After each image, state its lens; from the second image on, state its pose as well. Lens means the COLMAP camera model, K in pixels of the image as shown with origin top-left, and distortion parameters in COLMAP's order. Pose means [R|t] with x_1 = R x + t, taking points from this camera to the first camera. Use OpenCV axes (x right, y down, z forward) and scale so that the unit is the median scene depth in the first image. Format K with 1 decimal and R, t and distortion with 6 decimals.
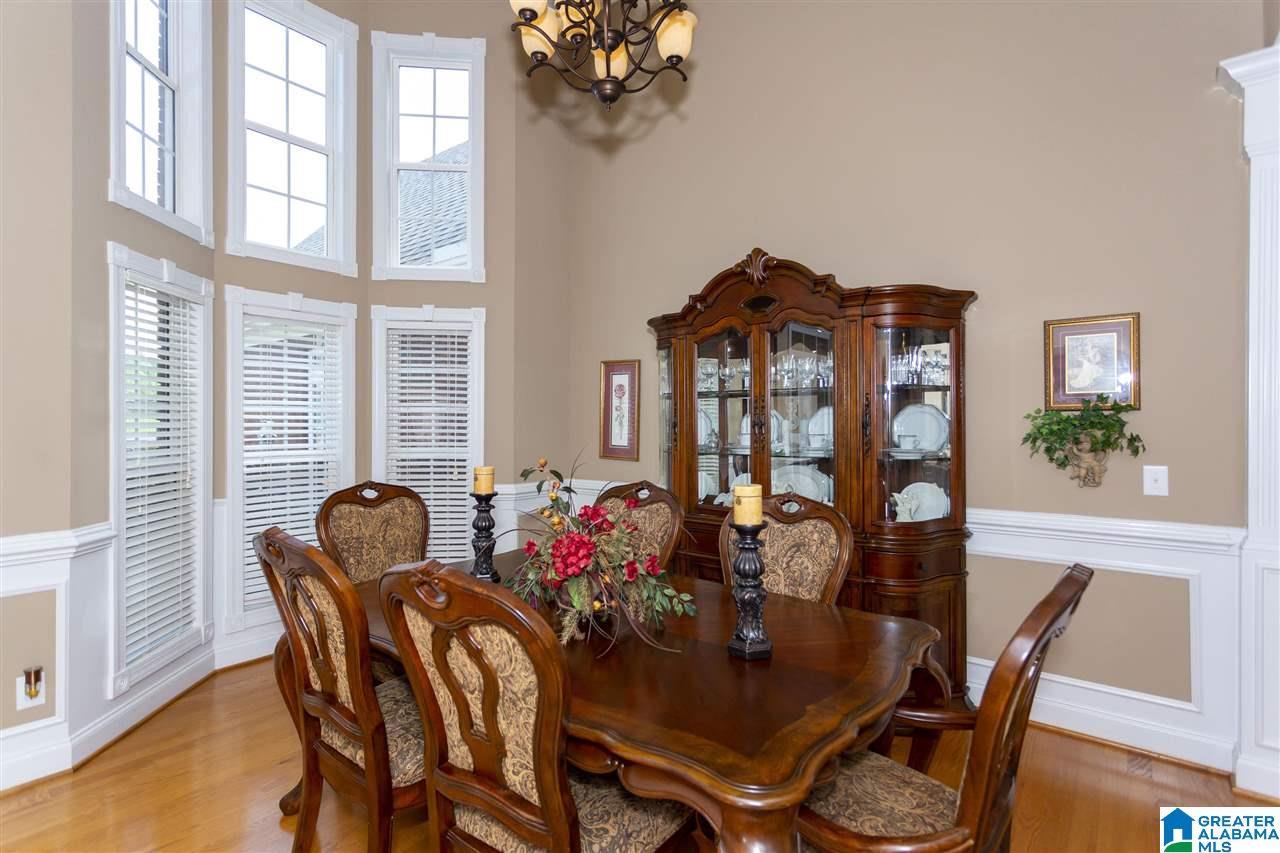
lens RADIAL K [[600.8, 0, 640.6], [0, 600.8, 428.9], [0, 0, 1]] dist [-0.002339, 0.003434]
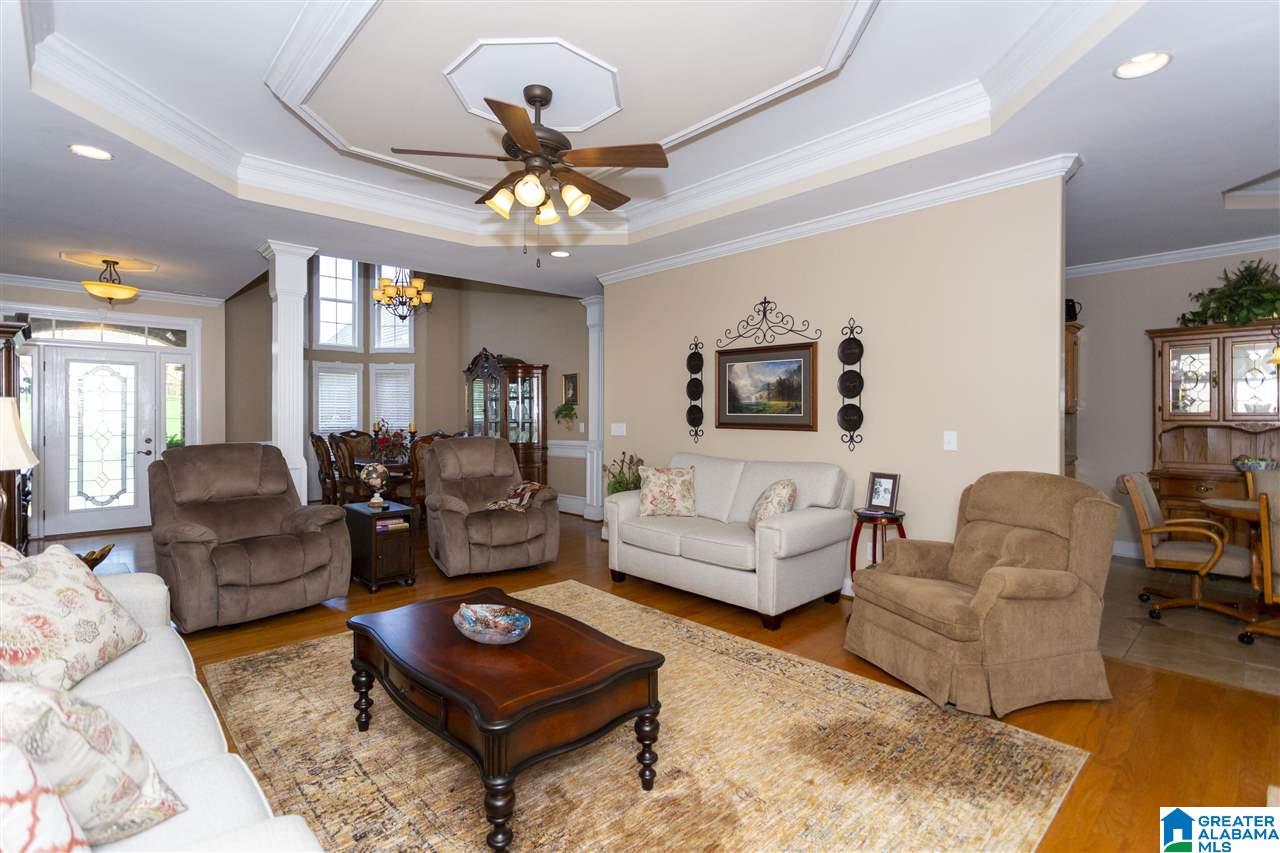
lens RADIAL K [[600.8, 0, 641.2], [0, 600.8, 415.5], [0, 0, 1]] dist [-0.002339, 0.003434]
pose [[0.988740, -0.009826, -0.149324, 1.327206], [0.010866, 0.999922, 0.006151, 0.005288], [0.149252, -0.007704, 0.988769, -1.646509]]
